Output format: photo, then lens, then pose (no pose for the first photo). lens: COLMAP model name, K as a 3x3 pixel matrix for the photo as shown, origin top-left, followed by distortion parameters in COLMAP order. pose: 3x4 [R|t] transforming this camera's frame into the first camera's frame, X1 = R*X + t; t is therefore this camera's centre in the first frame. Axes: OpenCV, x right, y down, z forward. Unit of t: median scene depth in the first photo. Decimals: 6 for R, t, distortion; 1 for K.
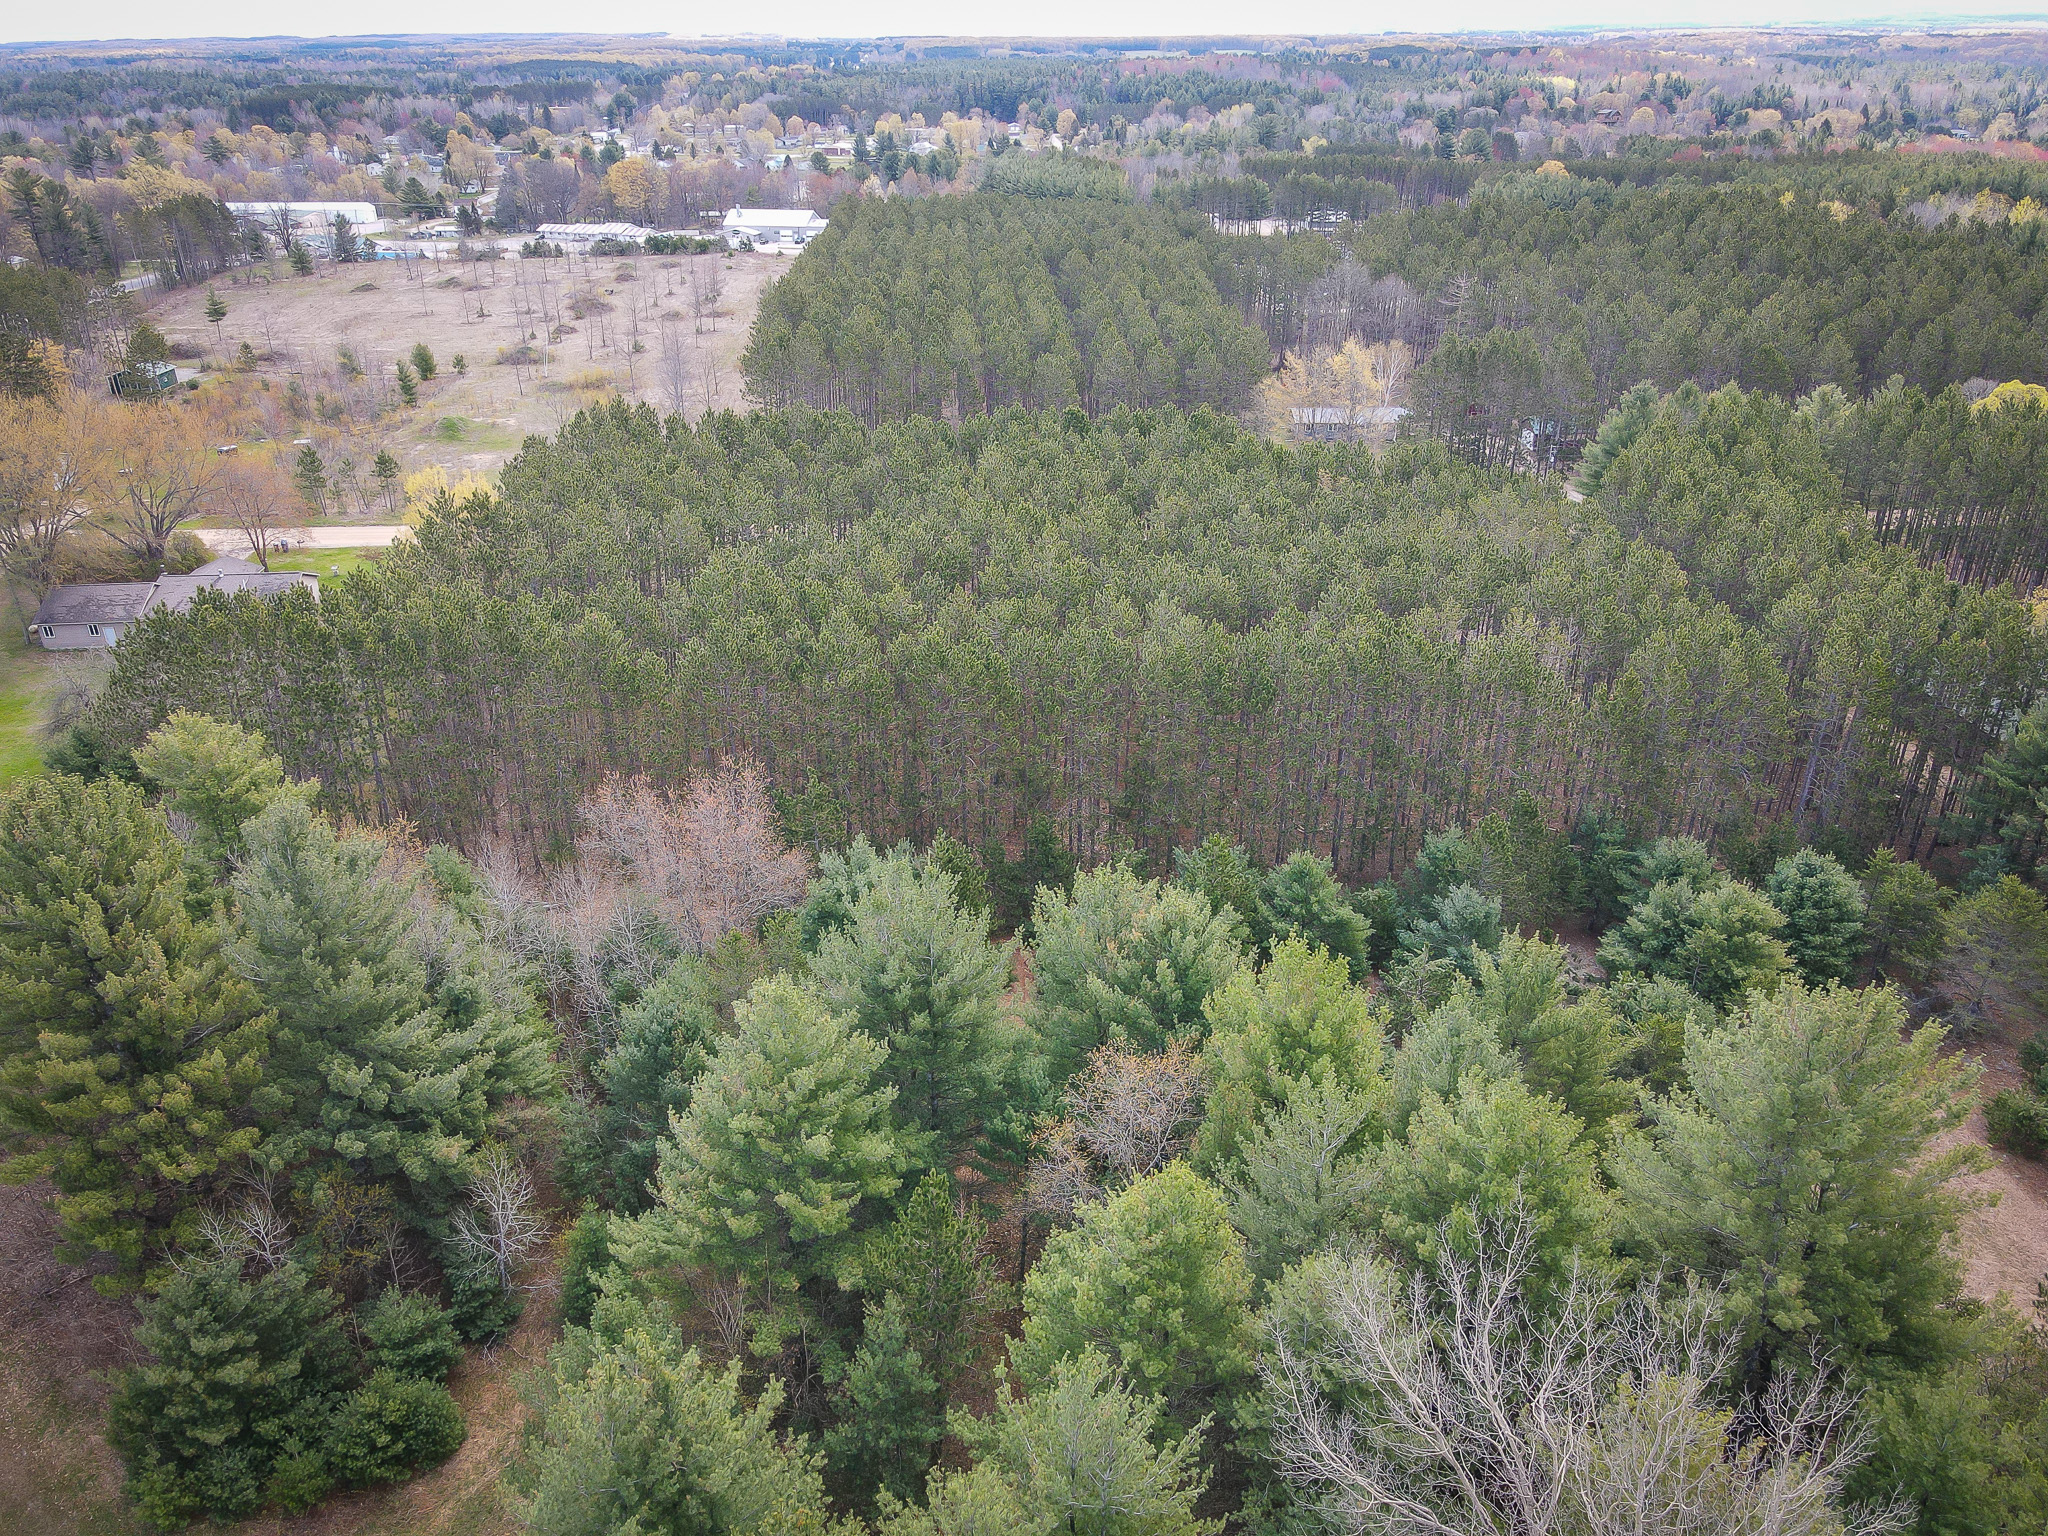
lens RADIAL K [[1461.1, 0, 1024.0], [0, 1461.1, 768.0], [0, 0, 1]] dist [0.007232, 0.006960]
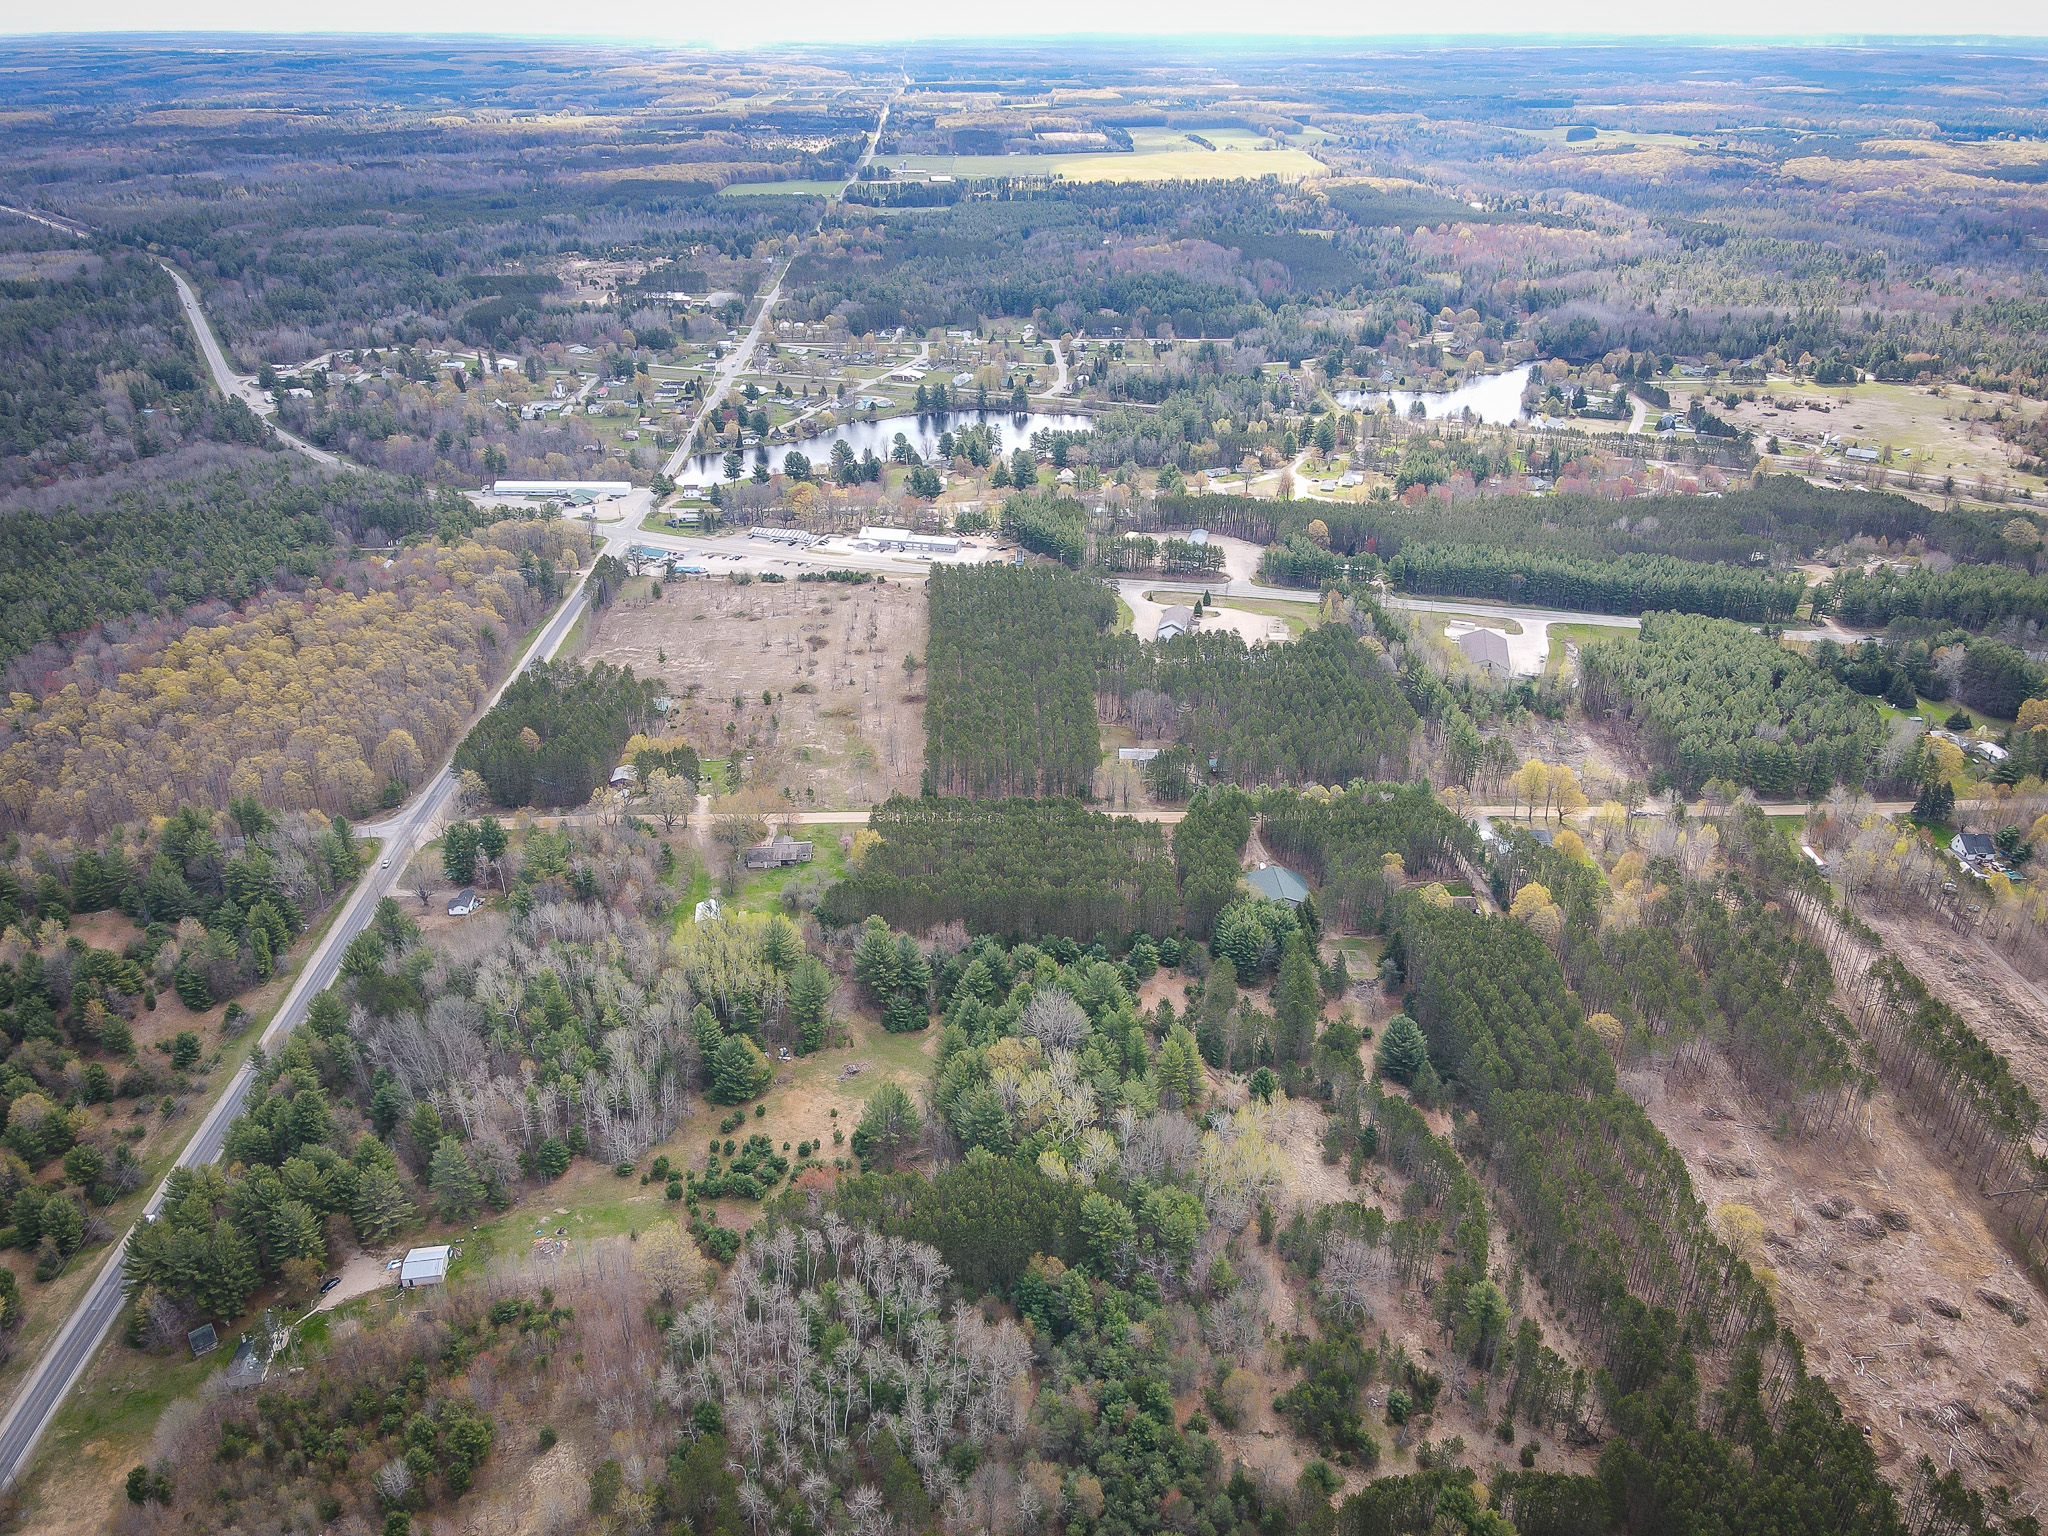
lens RADIAL K [[1461.1, 0, 1024.0], [0, 1461.1, 768.0], [0, 0, 1]] dist [0.007232, 0.006960]
pose [[0.999869, 0.012479, -0.010303, 0.012299], [-0.012462, 0.999921, 0.001764, -0.076516], [0.010324, -0.001635, 0.999945, -0.581912]]
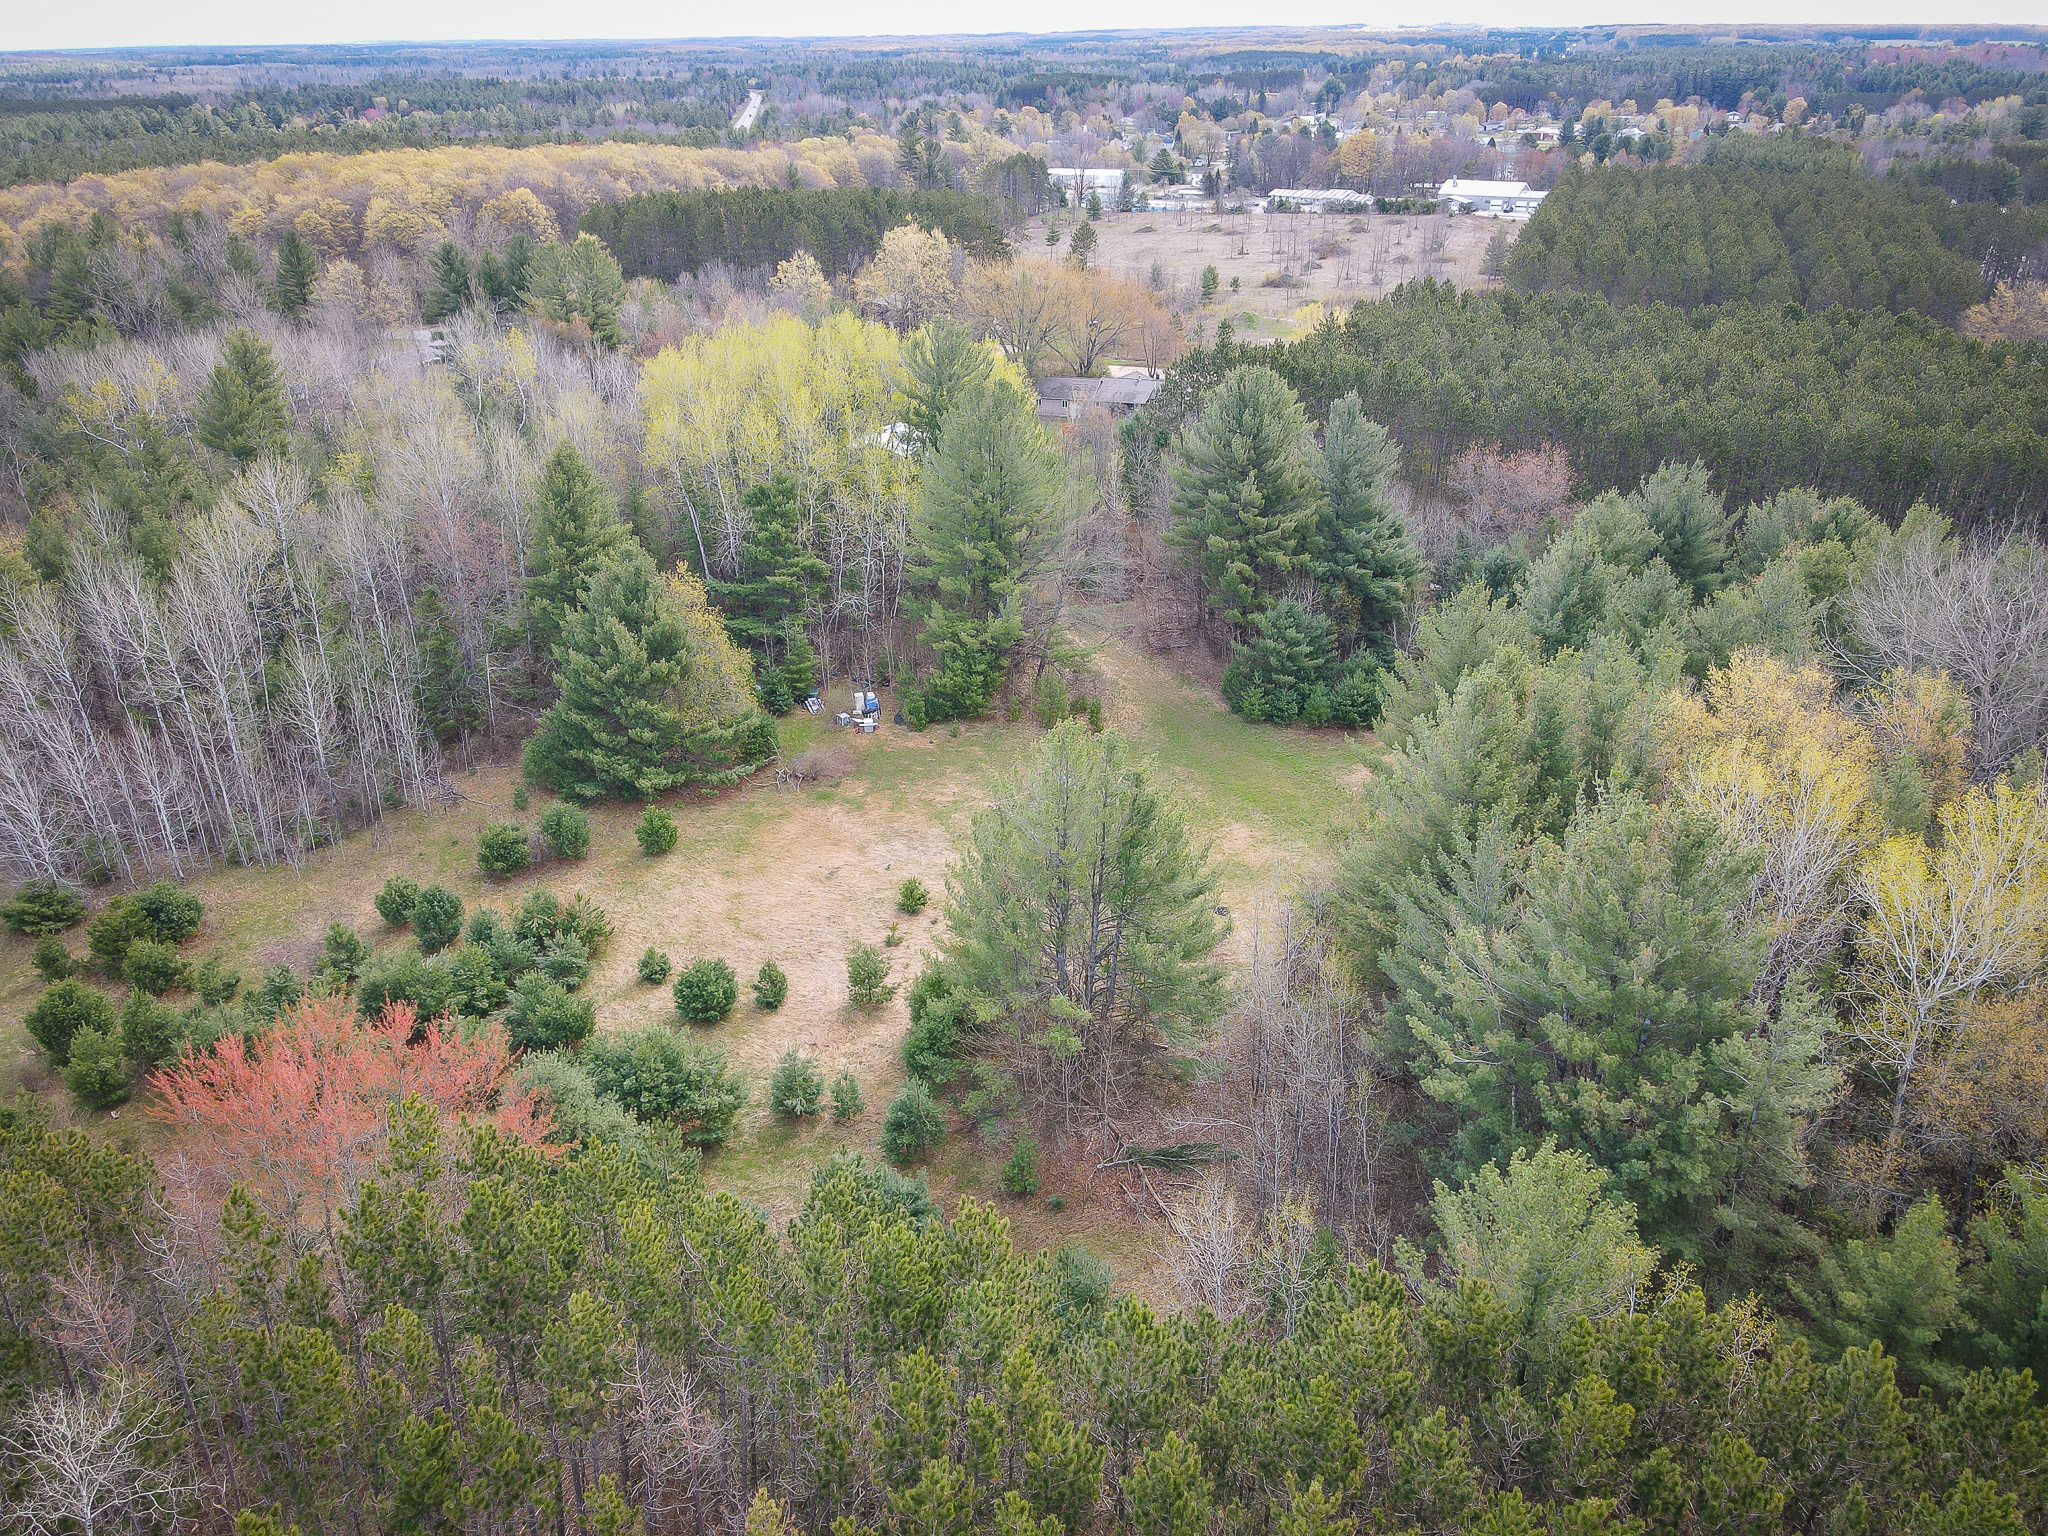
lens RADIAL K [[1496.2, 0, 1023.9], [0, 1496.2, 727.7], [0, 0, 1]] dist [0.044427, -0.059093]
pose [[0.916234, 0.162860, -0.366049, -0.009072], [-0.173286, 0.984862, 0.004438, 0.052615], [0.361230, 0.059365, 0.930585, -0.100945]]
